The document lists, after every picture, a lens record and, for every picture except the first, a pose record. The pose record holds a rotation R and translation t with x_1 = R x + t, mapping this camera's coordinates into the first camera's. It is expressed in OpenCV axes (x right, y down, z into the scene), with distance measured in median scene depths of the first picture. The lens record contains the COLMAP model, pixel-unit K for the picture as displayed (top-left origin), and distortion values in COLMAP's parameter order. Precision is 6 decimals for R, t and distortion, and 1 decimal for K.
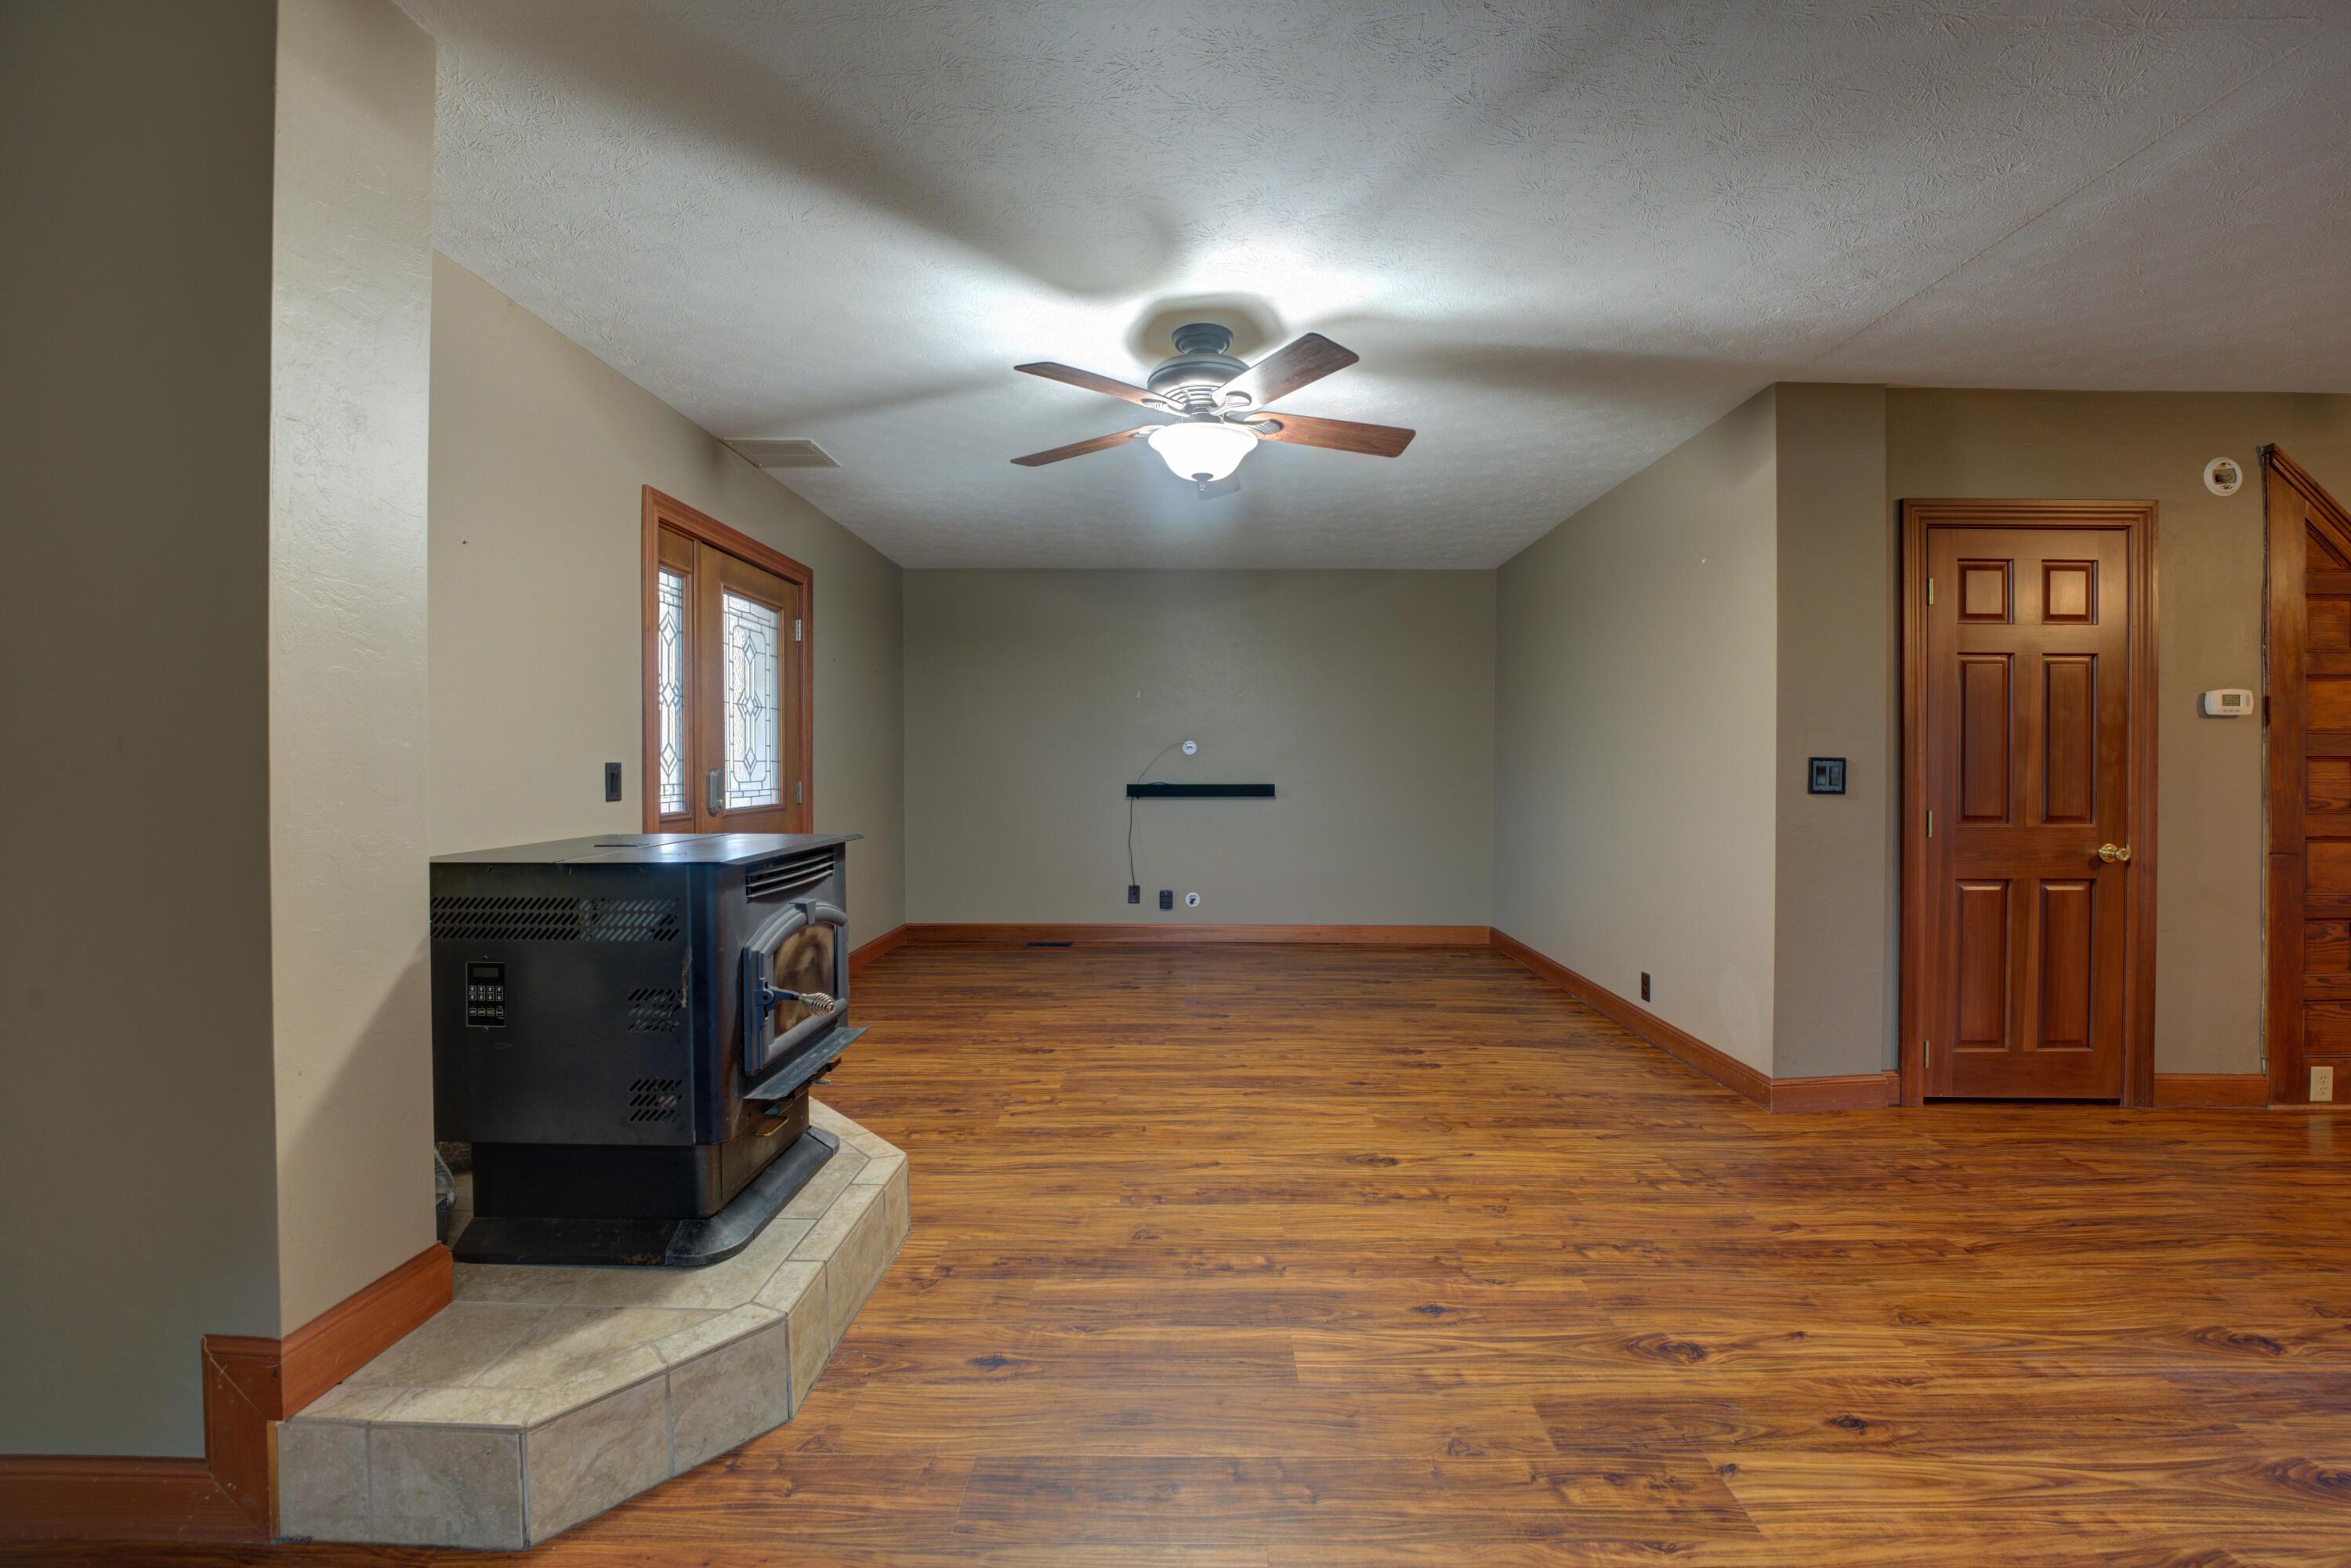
lens RADIAL K [[965.5, 0, 1191.5], [0, 965.5, 775.9], [0, 0, 1]] dist [-0.037848, 0.006560]
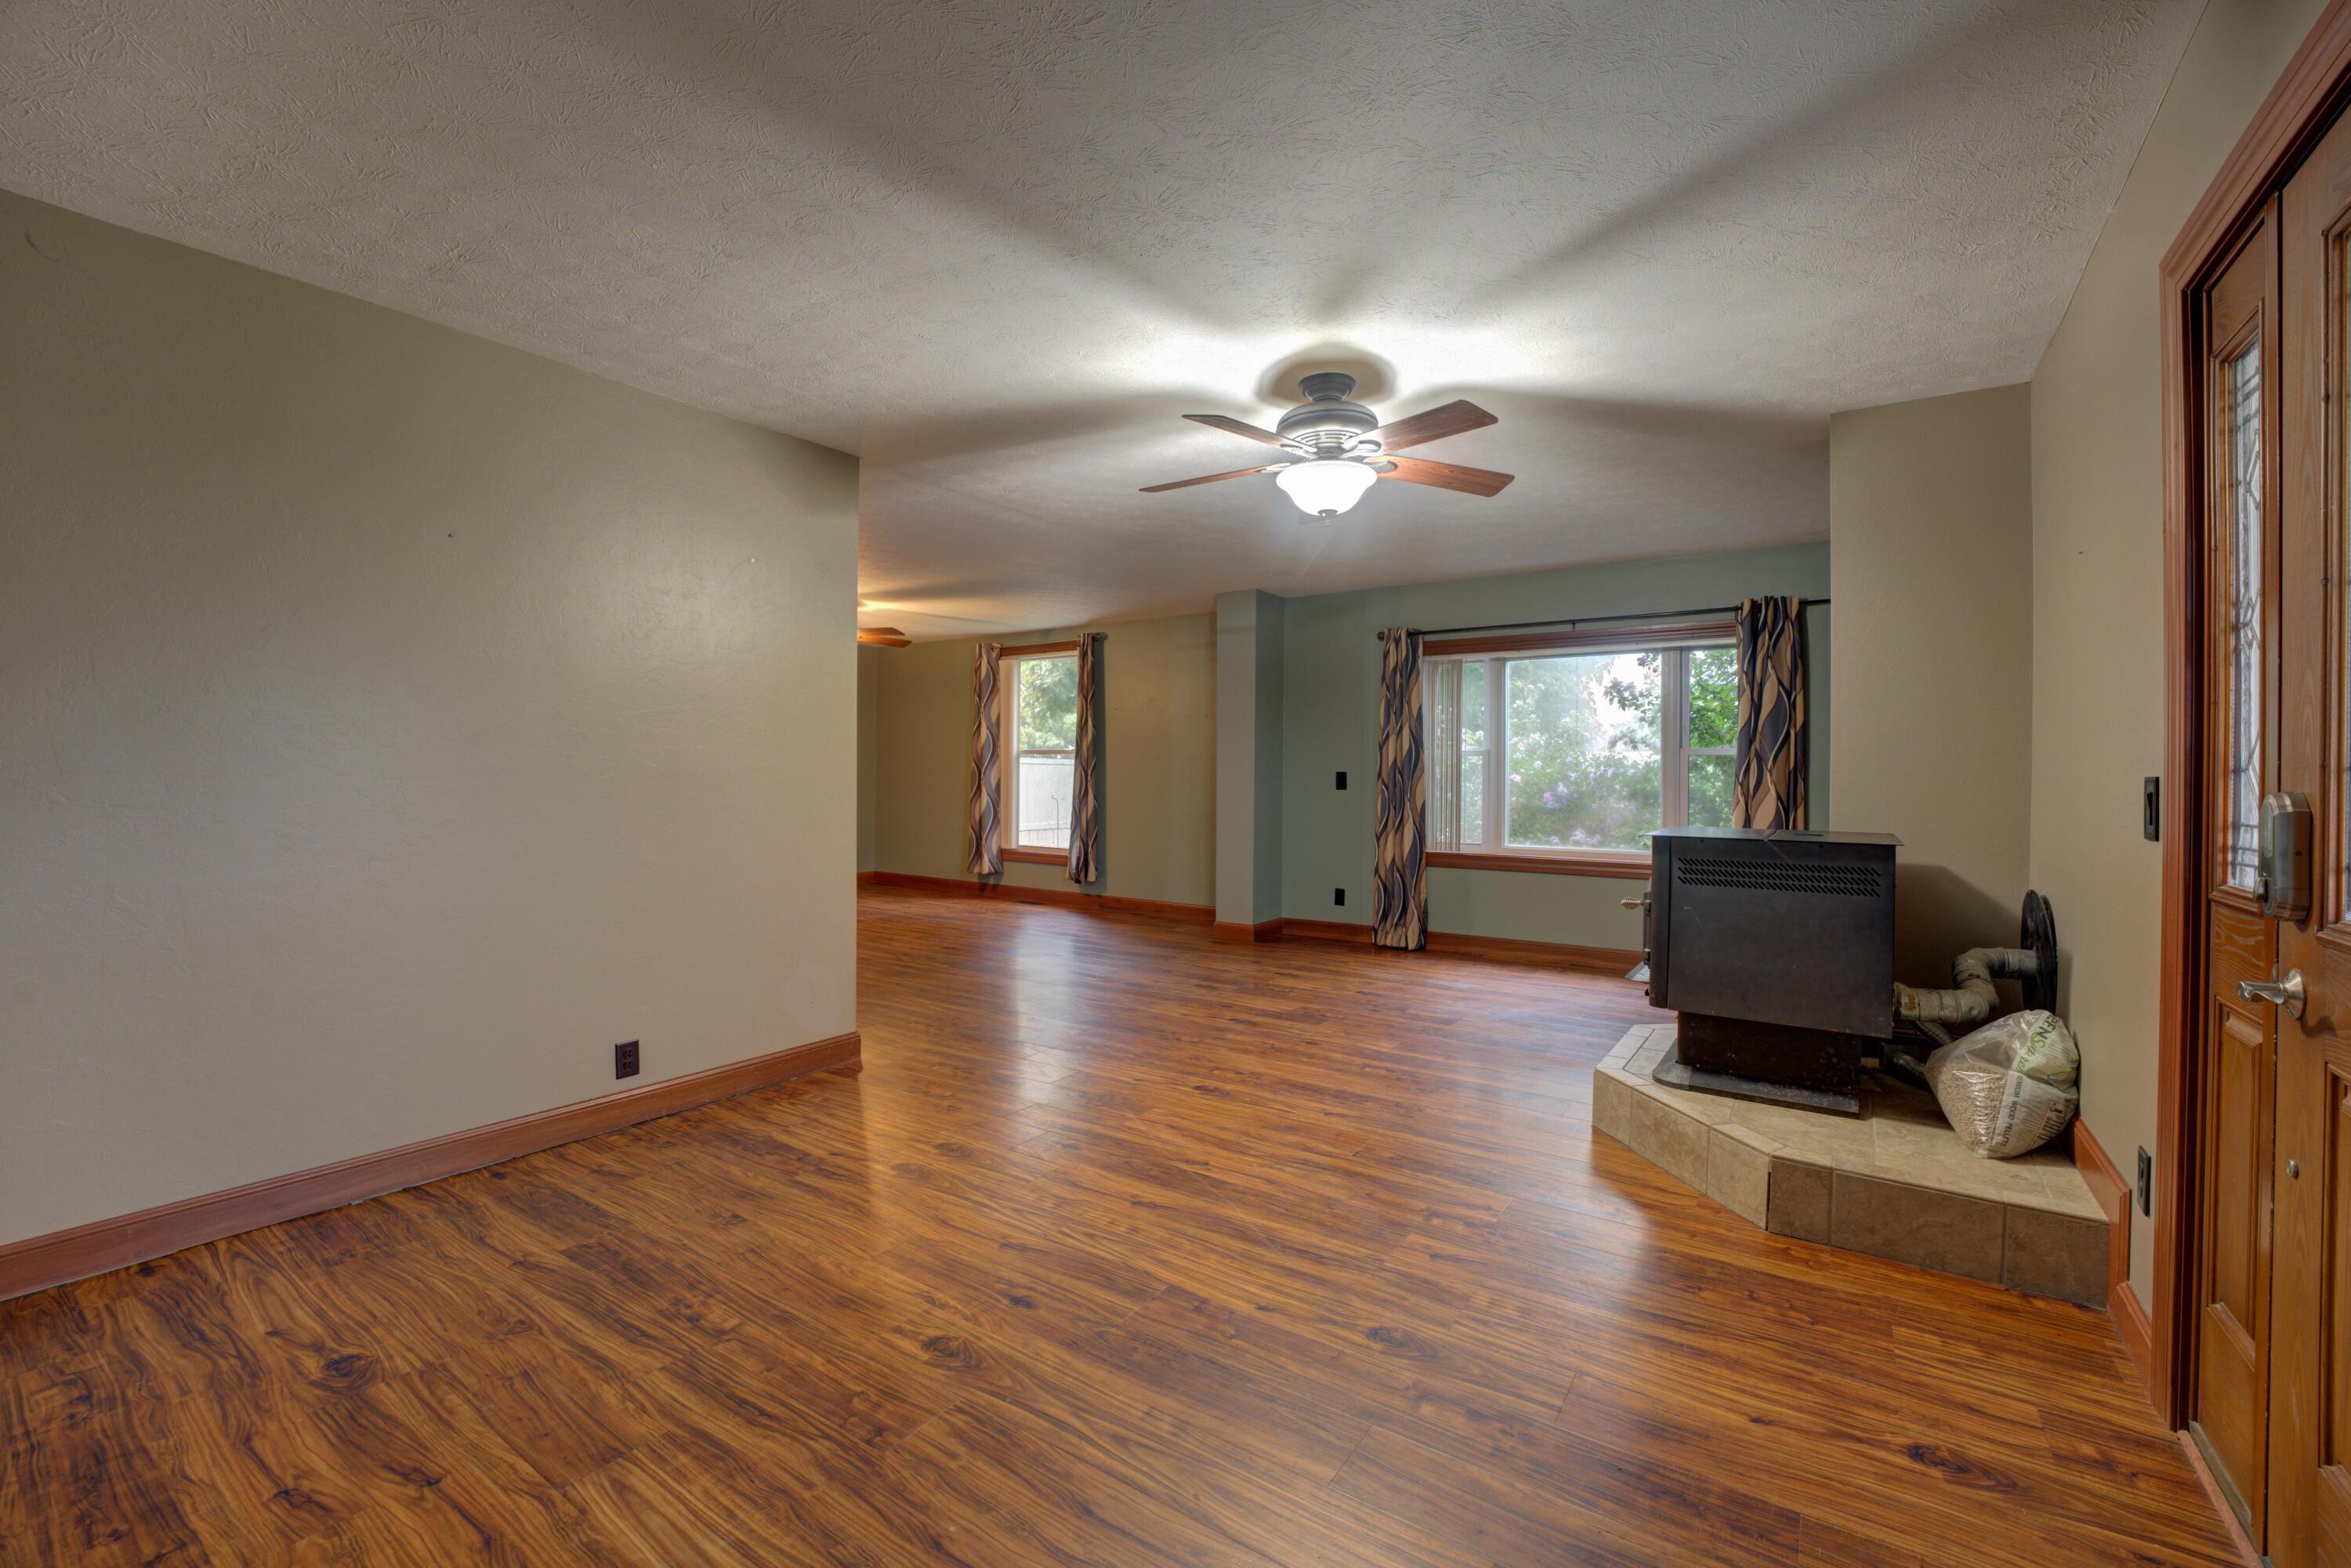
lens RADIAL K [[936.0, 0, 1193.4], [0, 936.0, 774.5], [0, 0, 1]] dist [0.000459, 0.000198]
pose [[-0.829309, -0.005988, 0.558758, -0.425147], [-0.001042, 0.999957, 0.009169, -0.020008], [-0.558789, 0.007022, -0.829280, 1.822630]]
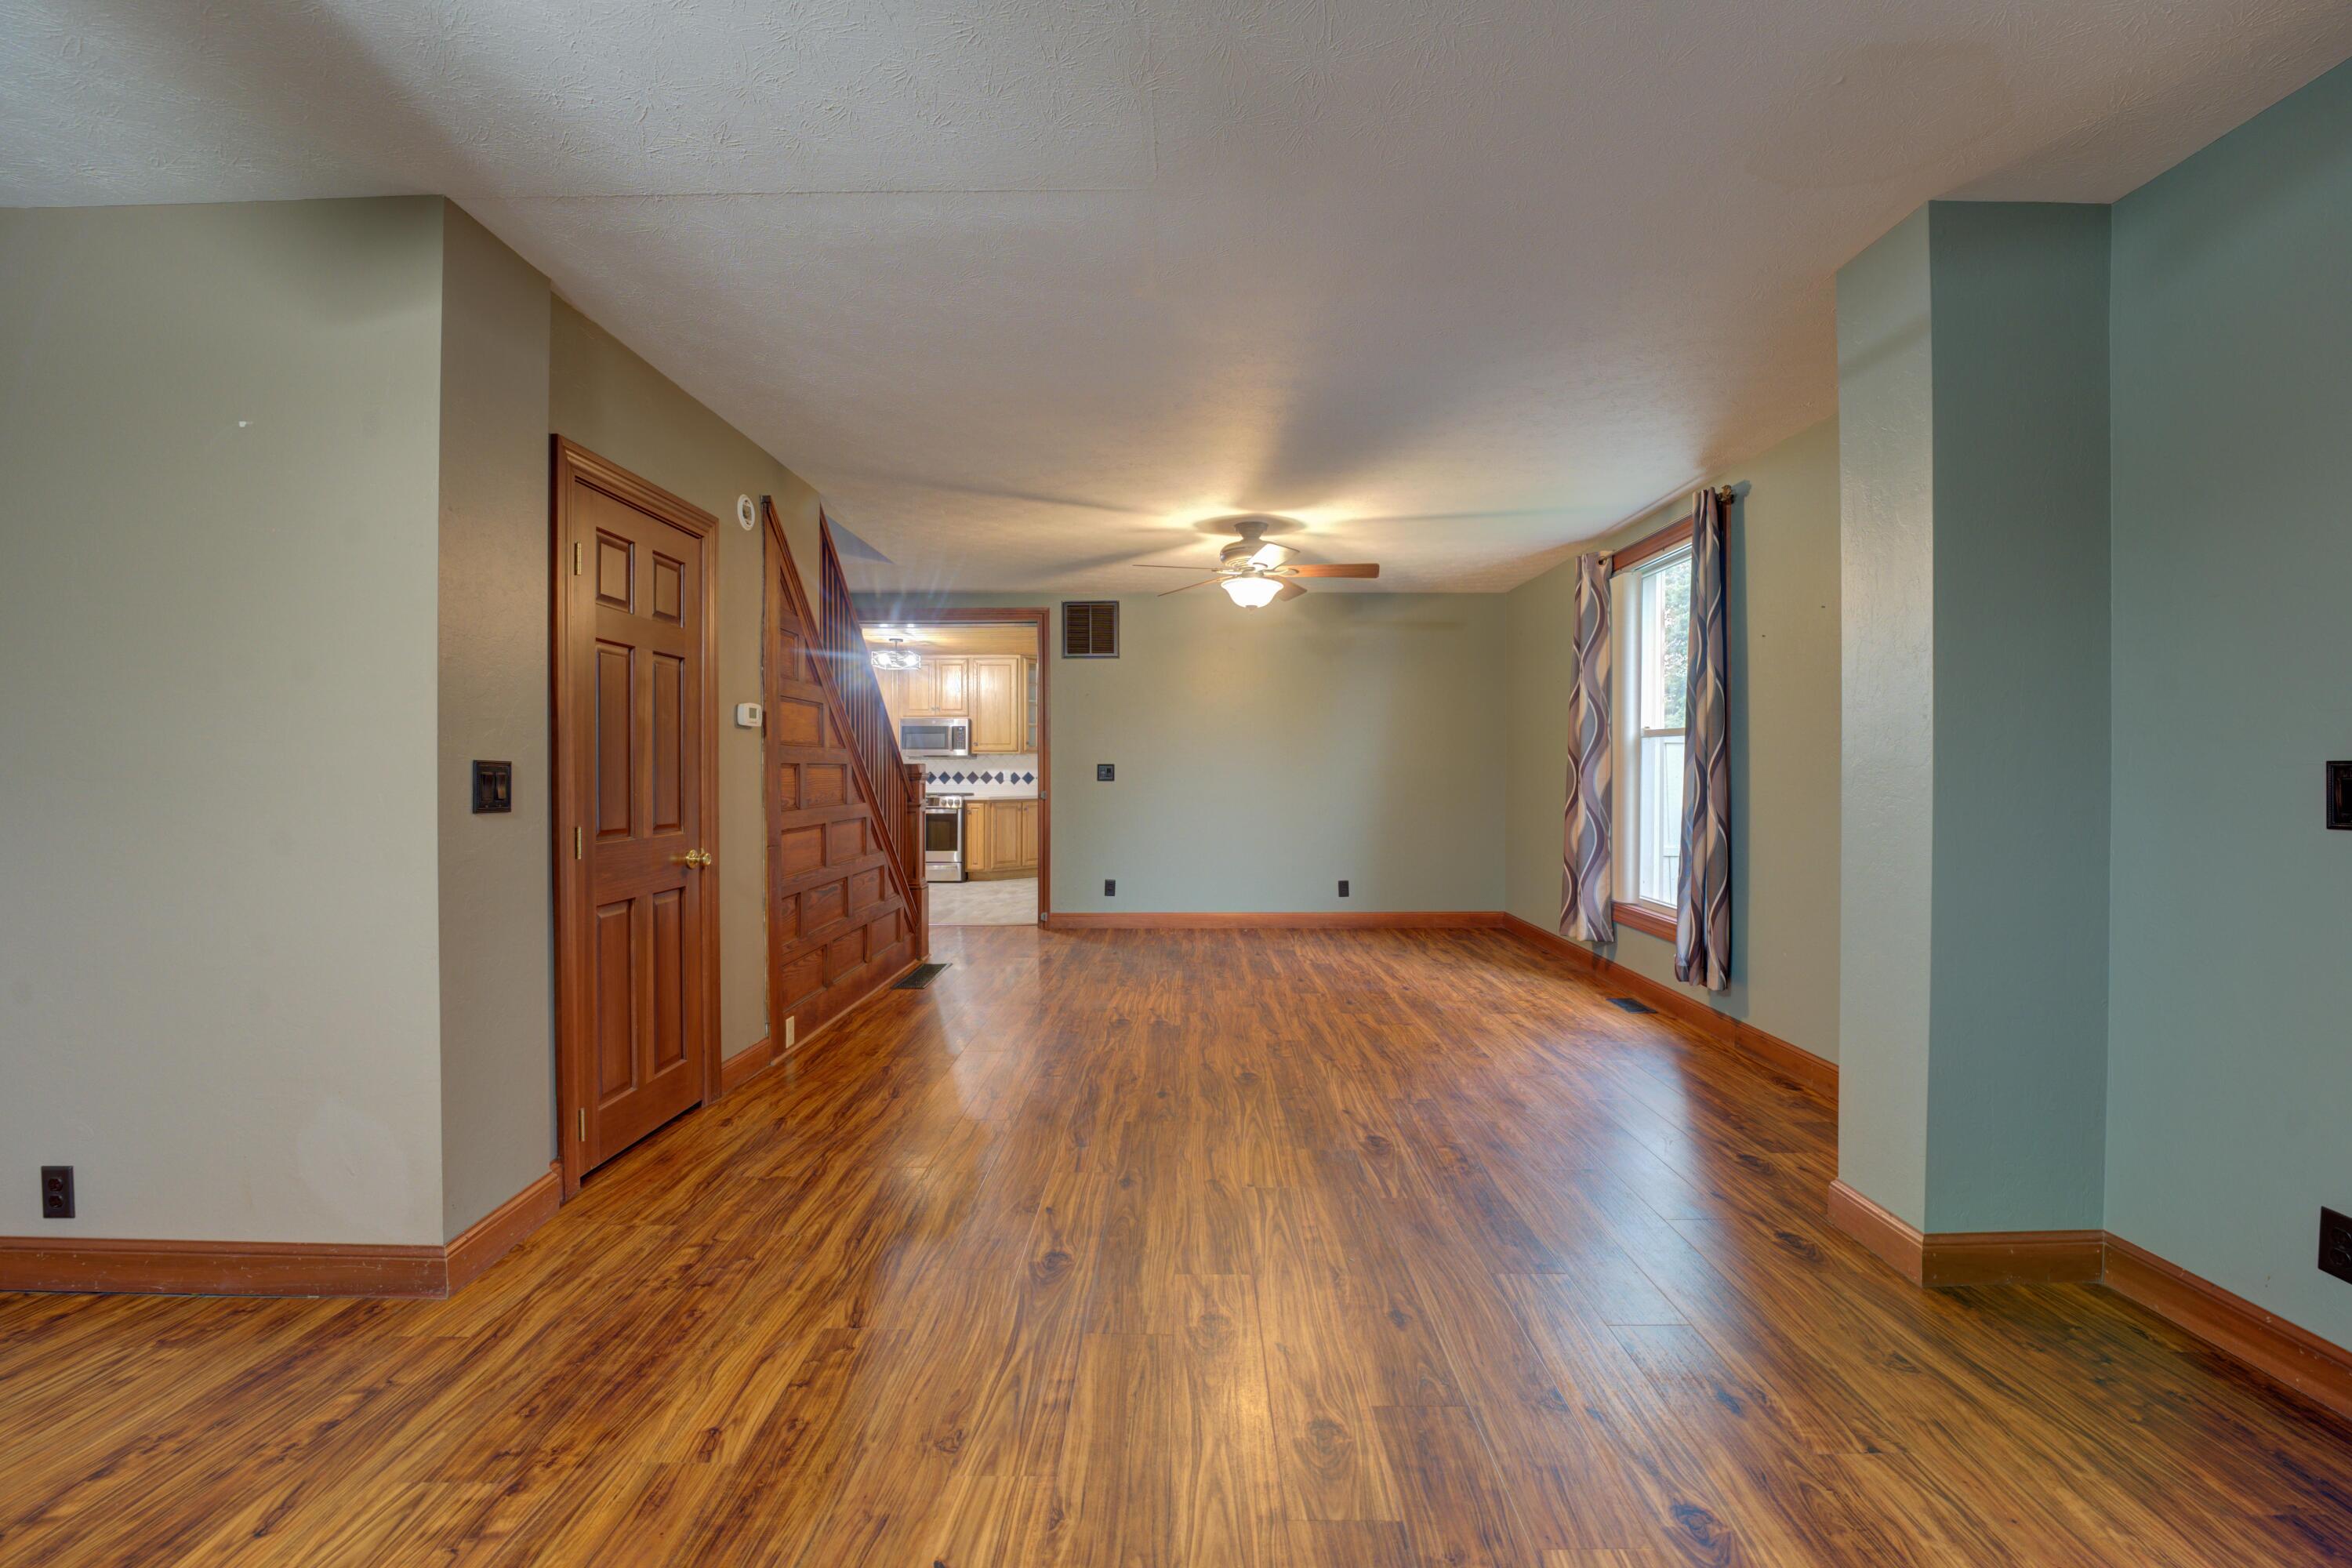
lens RADIAL K [[965.9, 0, 1192.0], [0, 965.9, 775.9], [0, 0, 1]] dist [-0.037848, 0.006560]
pose [[0.002636, -0.006616, 0.999975, -0.041564], [0.010516, 0.999923, 0.006588, -0.008084], [-0.999941, 0.010498, 0.002705, 0.492360]]
